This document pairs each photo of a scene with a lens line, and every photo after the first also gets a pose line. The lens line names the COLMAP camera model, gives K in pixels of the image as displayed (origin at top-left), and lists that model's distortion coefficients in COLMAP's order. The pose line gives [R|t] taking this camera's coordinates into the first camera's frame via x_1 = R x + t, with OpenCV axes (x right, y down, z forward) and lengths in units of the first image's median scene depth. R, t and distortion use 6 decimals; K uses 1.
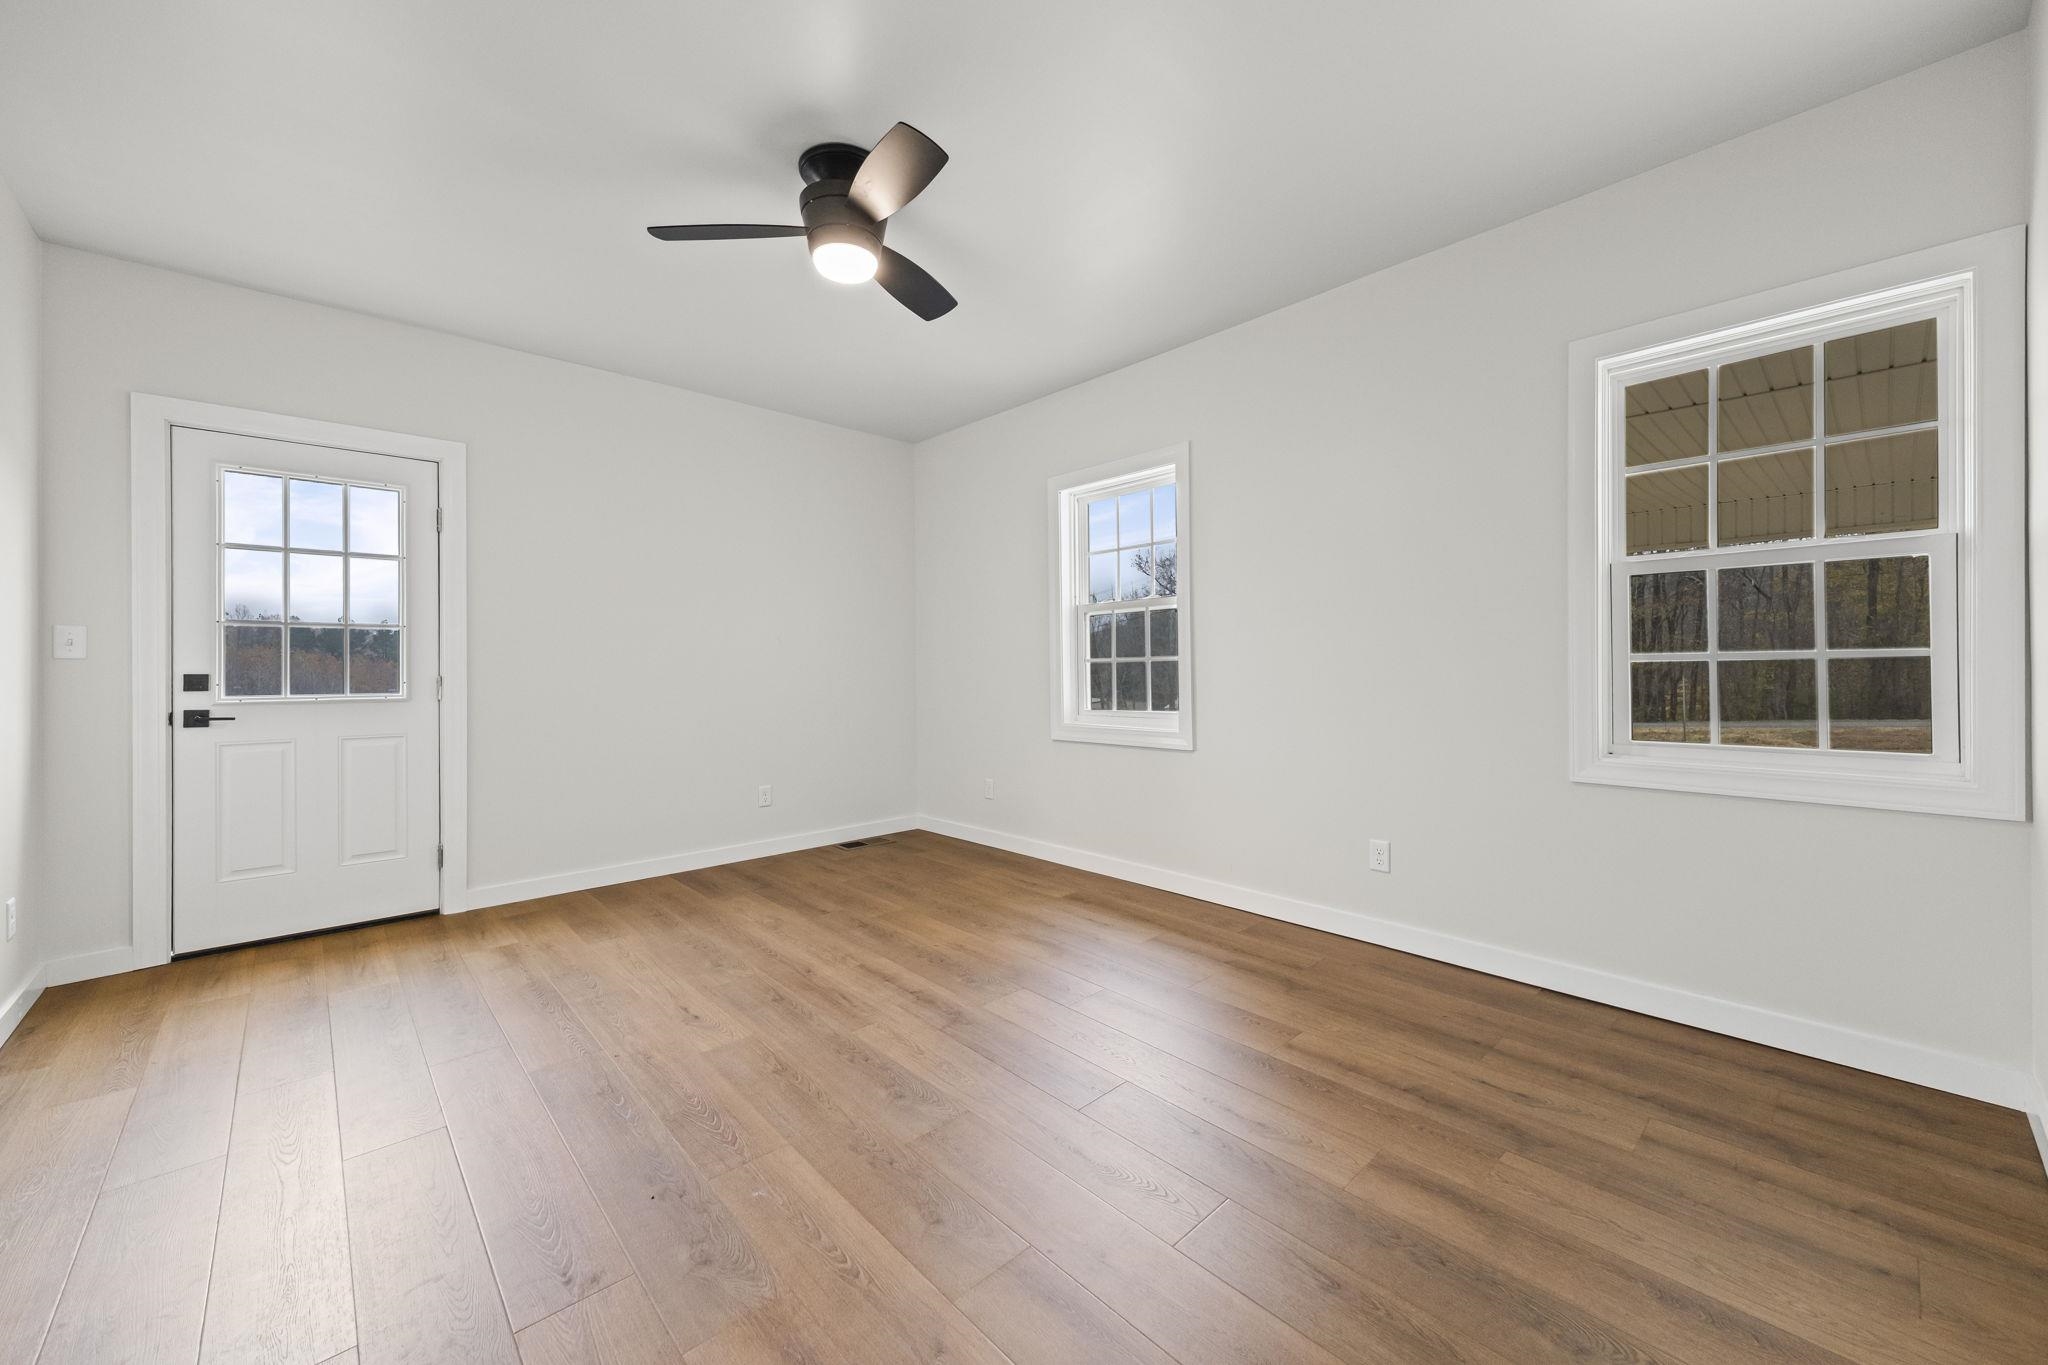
lens RADIAL K [[787.2, 0, 1023.7], [0, 787.2, 664.9], [0, 0, 1]] dist [0.021291, -0.000093]
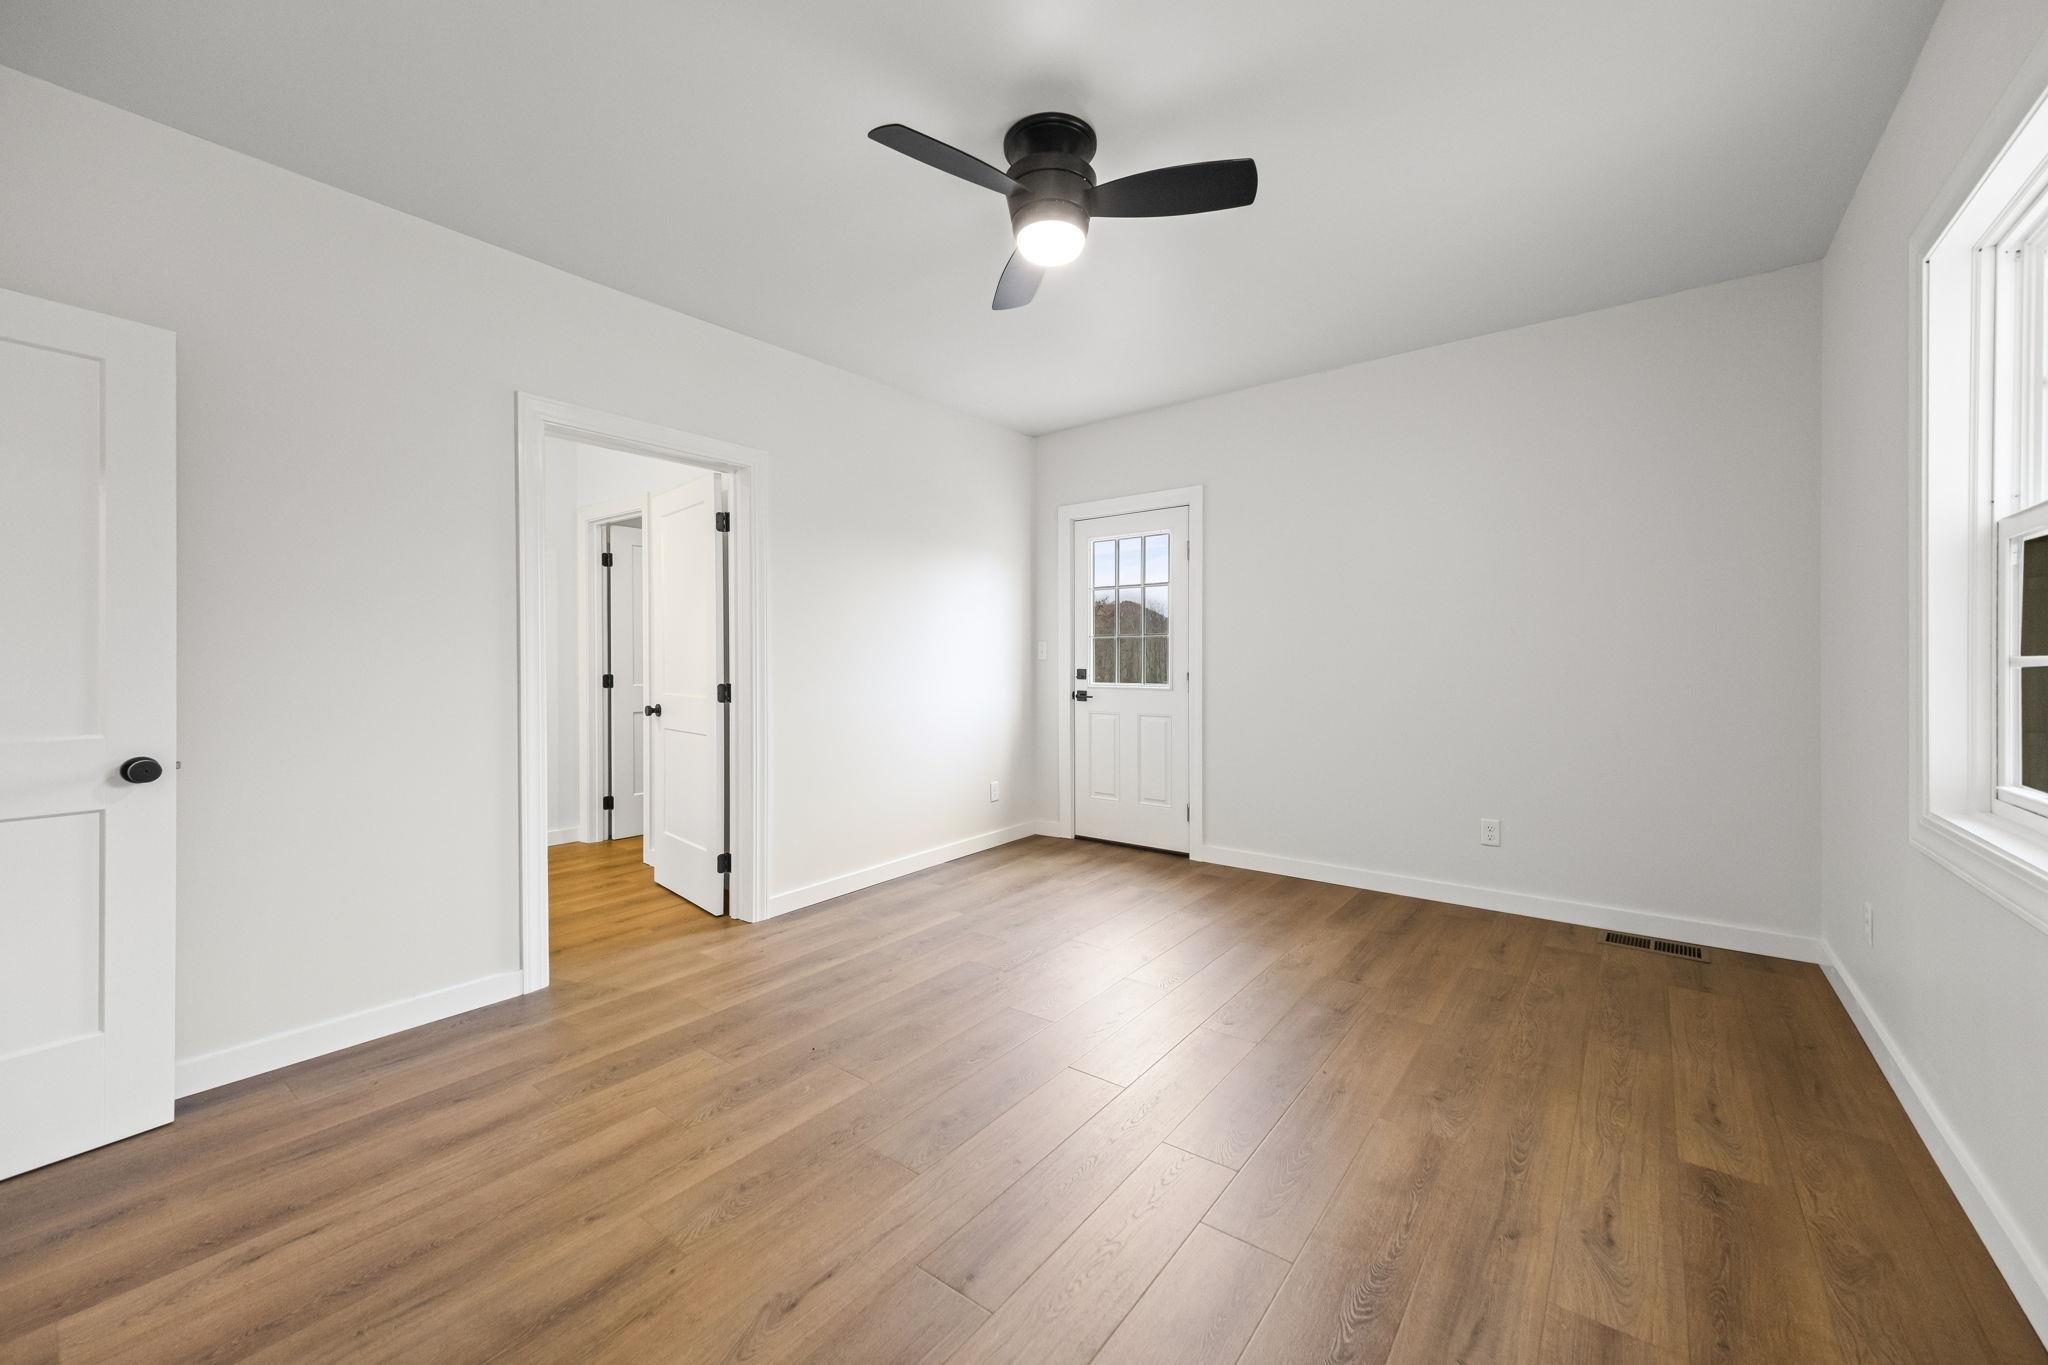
lens RADIAL K [[779.9, 0, 1038.7], [0, 779.9, 668.5], [0, 0, 1]] dist [0.022870, -0.005667]
pose [[0.176789, 0.017544, -0.984092, 0.518329], [0.005440, 0.999808, 0.018802, -0.019643], [0.984234, -0.008677, 0.176659, 0.613758]]
